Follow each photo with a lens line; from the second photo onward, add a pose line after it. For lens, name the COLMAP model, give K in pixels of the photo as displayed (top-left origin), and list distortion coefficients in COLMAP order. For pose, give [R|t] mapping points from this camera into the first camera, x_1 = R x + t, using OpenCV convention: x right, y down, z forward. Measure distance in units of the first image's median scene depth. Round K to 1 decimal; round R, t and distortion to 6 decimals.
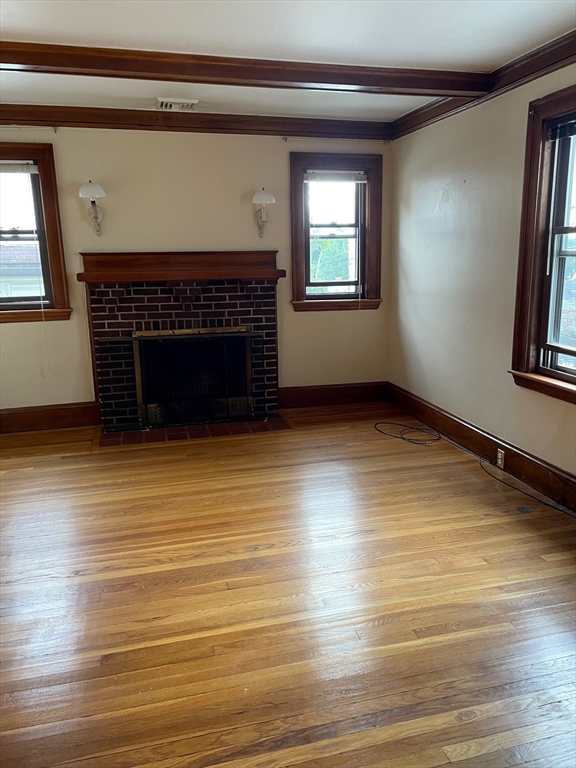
lens RADIAL K [[584.0, 0, 286.0], [0, 584.0, 367.2], [0, 0, 1]] dist [0.137667, -0.116005]
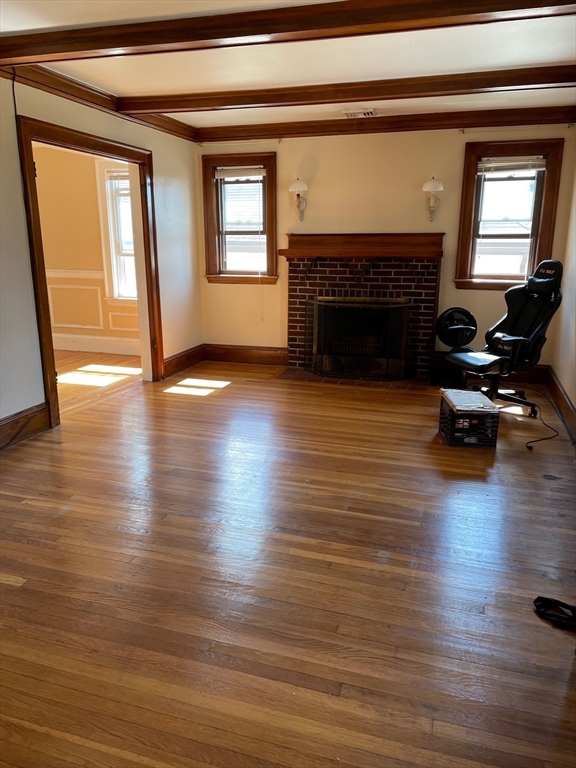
lens RADIAL K [[584.0, 0, 286.0], [0, 584.0, 367.2], [0, 0, 1]] dist [0.137667, -0.116005]
pose [[0.859056, 0.132036, -0.494559, 0.328930], [-0.113840, 0.991244, 0.066897, 0.013931], [0.499062, -0.001168, 0.866566, -0.130948]]
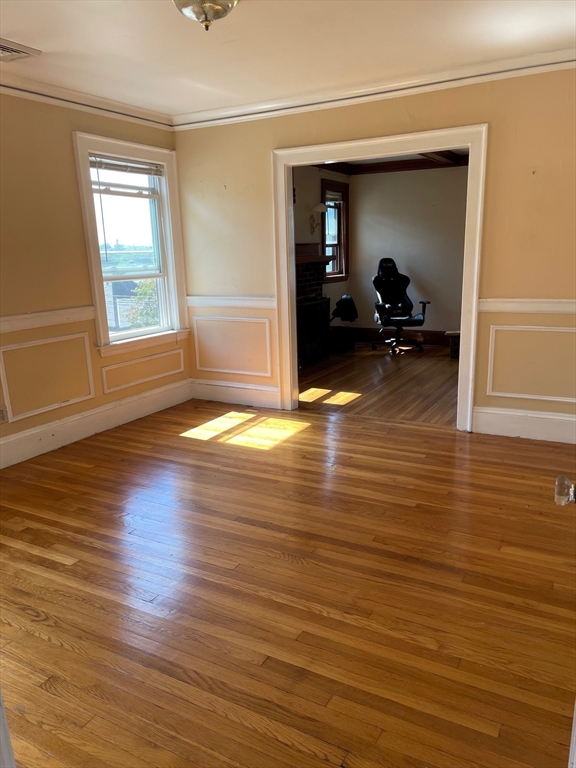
lens RADIAL K [[584.0, 0, 286.0], [0, 584.0, 367.2], [0, 0, 1]] dist [0.137667, -0.116005]
pose [[0.686995, -0.148623, 0.711301, -1.581285], [0.152029, 0.986595, 0.059310, 0.013567], [-0.710580, 0.067392, 0.700381, 0.062632]]
